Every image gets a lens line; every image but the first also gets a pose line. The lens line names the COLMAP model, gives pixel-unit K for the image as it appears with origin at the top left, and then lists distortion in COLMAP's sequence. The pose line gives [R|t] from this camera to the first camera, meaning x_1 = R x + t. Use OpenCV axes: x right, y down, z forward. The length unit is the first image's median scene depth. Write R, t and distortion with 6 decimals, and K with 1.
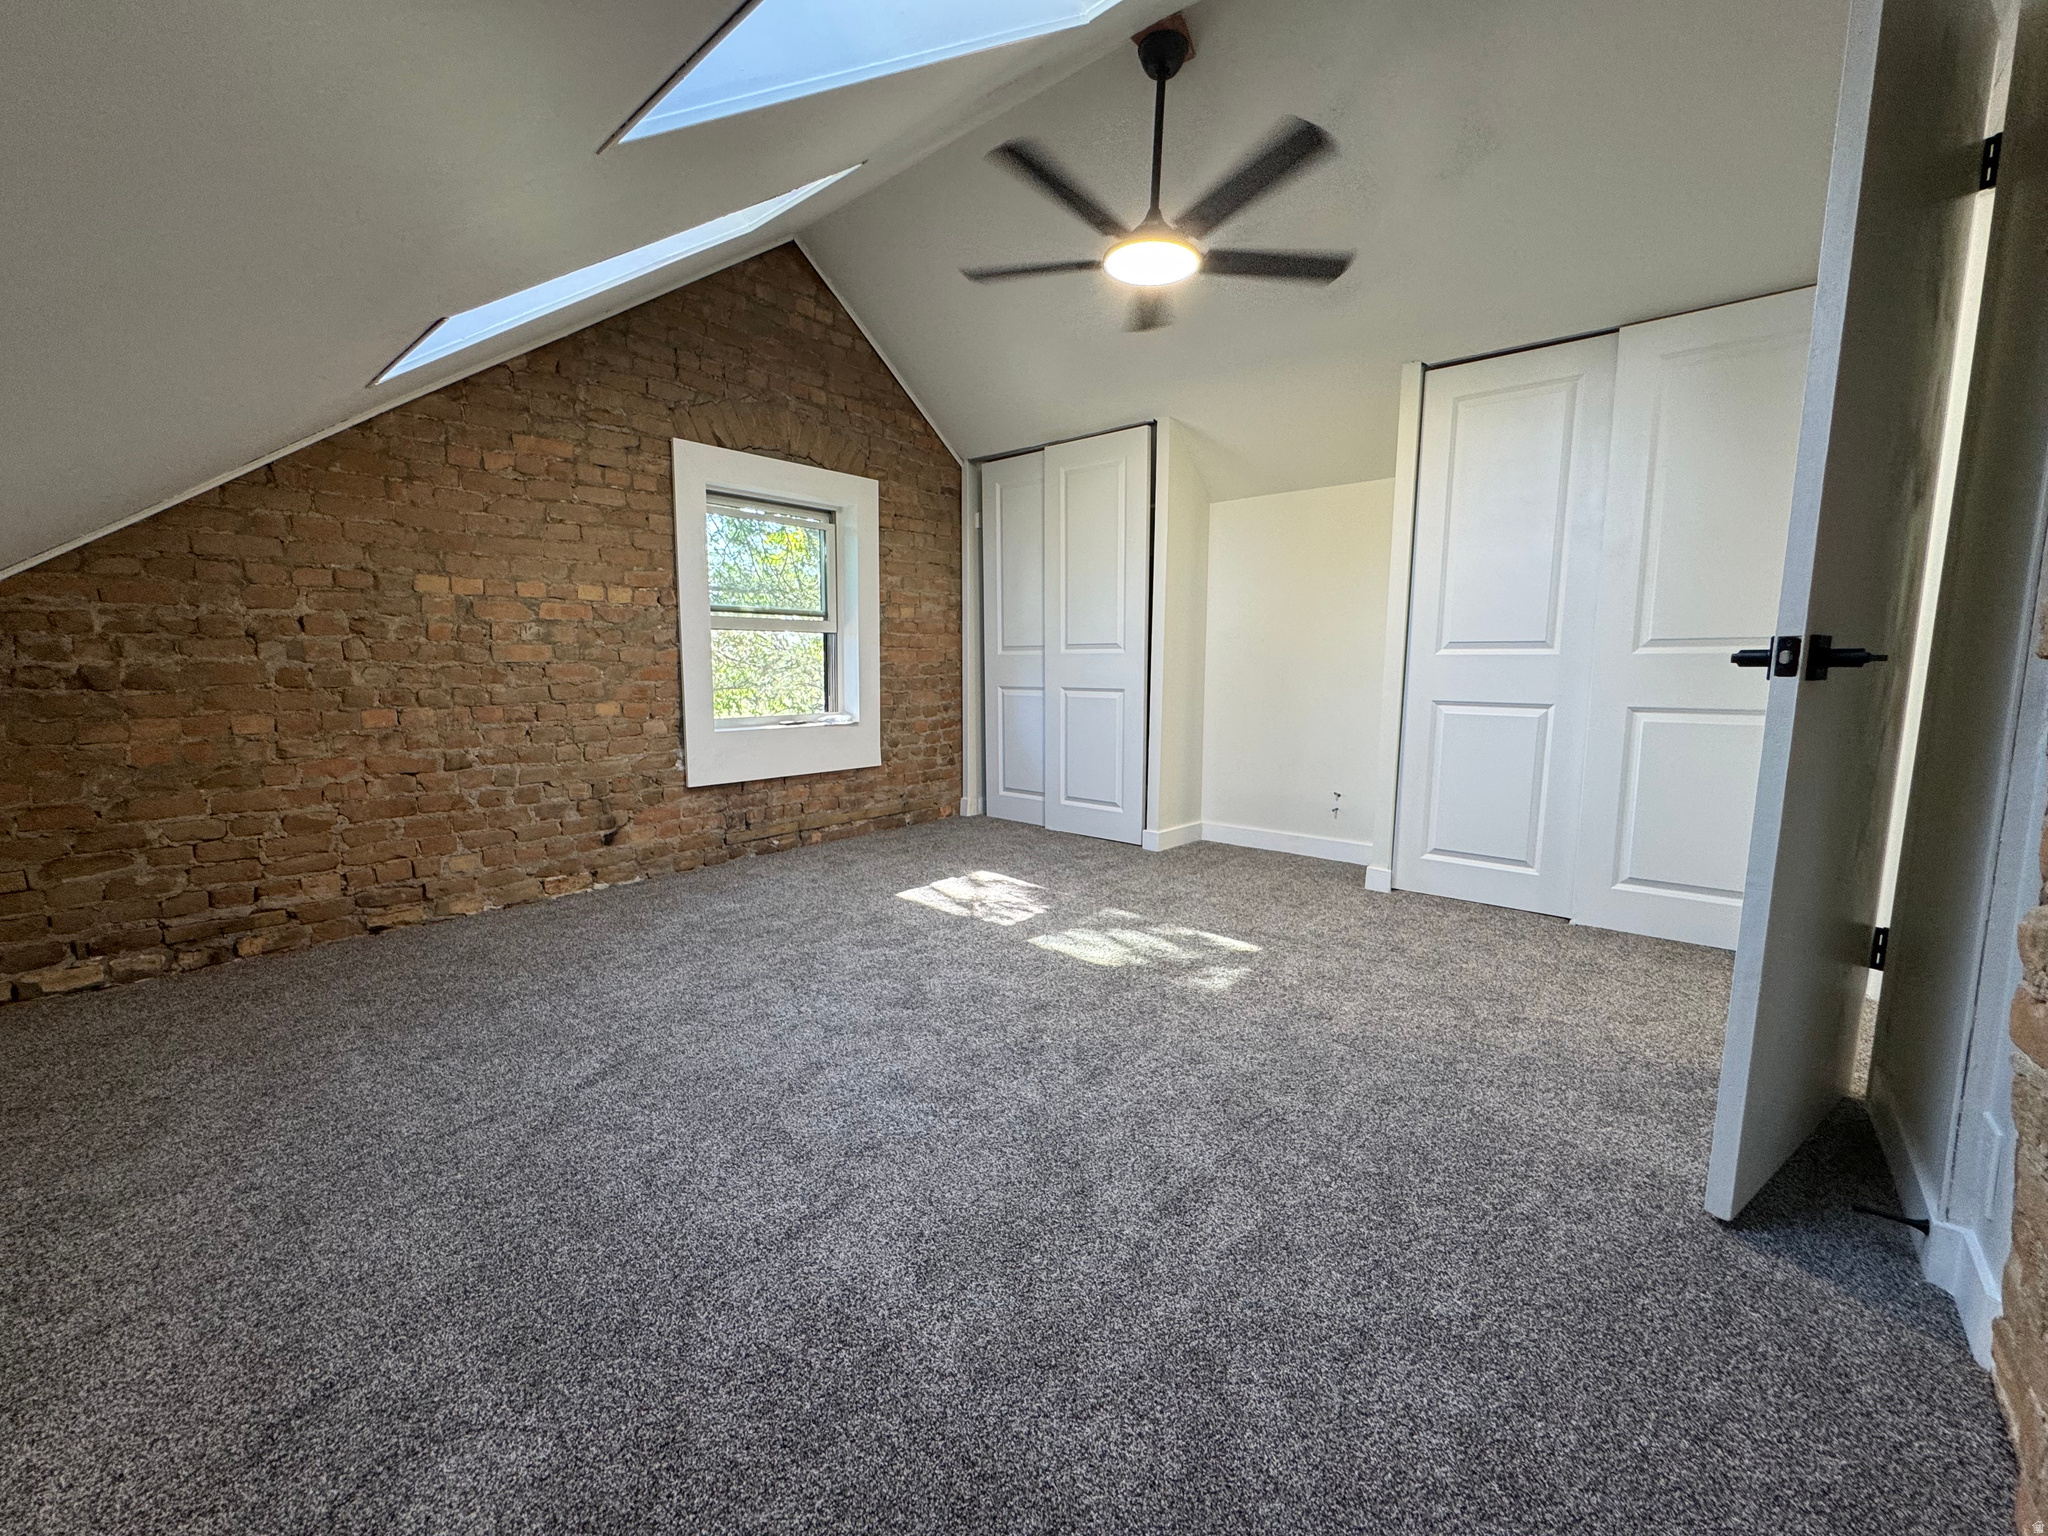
lens RADIAL K [[814.4, 0, 1025.6], [0, 814.4, 776.9], [0, 0, 1]] dist [-0.001291, -0.000132]
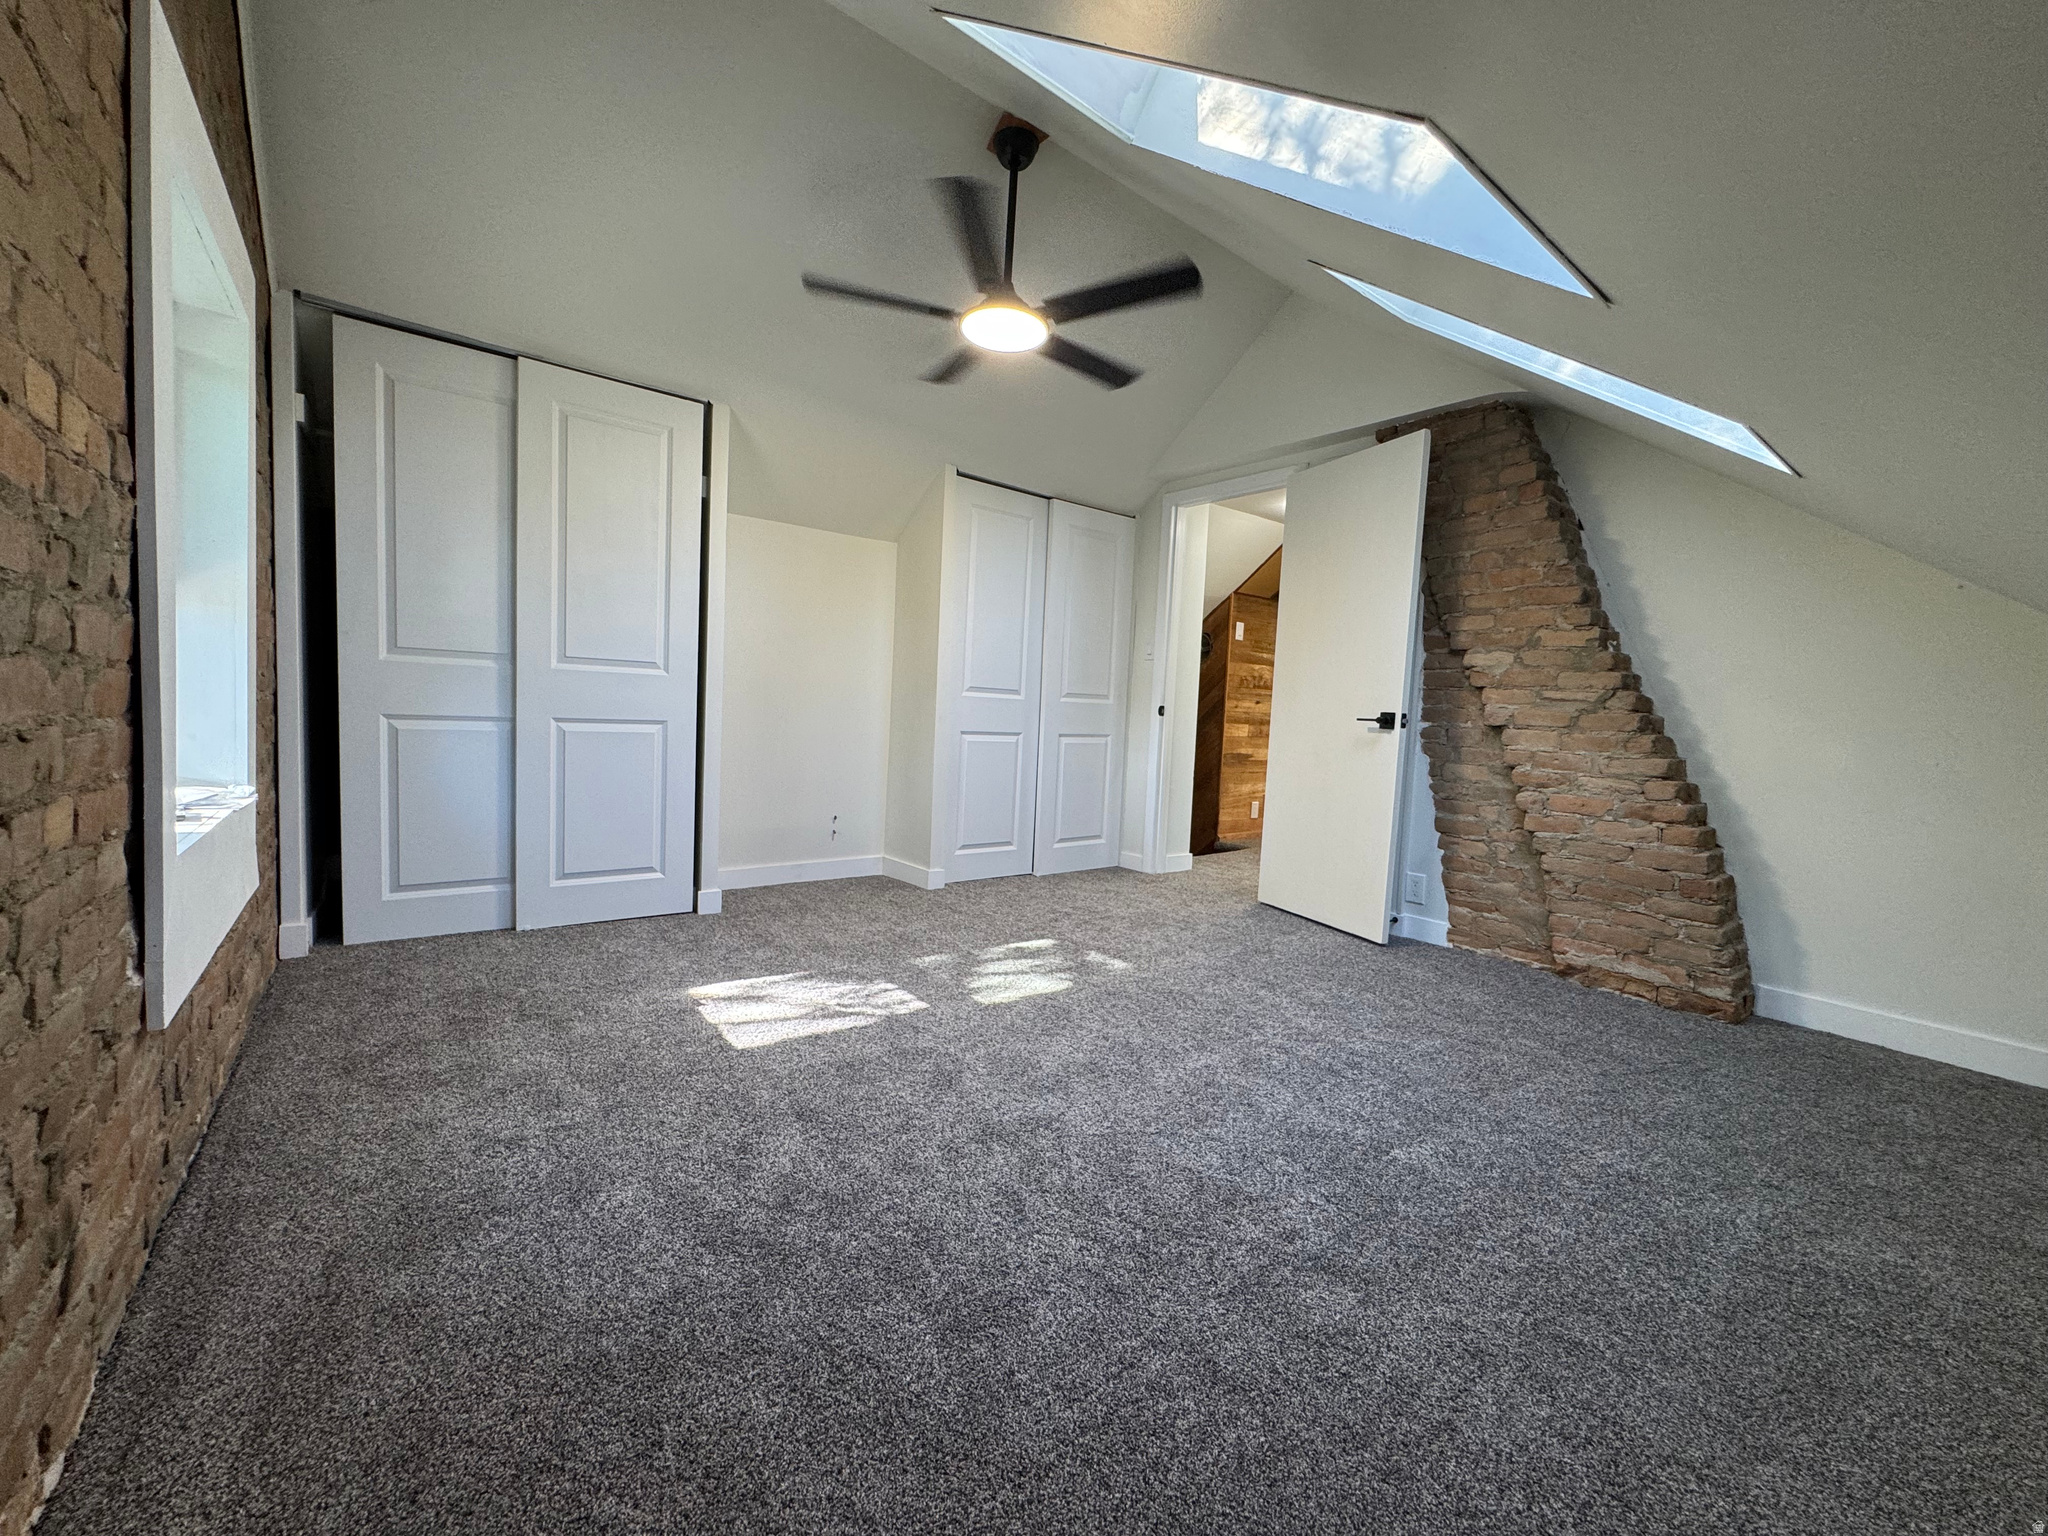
lens RADIAL K [[814.4, 0, 1025.6], [0, 814.4, 776.9], [0, 0, 1]] dist [-0.001291, -0.000132]
pose [[0.197595, -0.077161, 0.977242, -0.789220], [0.085914, 0.994424, 0.061146, -0.097128], [-0.976512, 0.071876, 0.203123, 0.680151]]
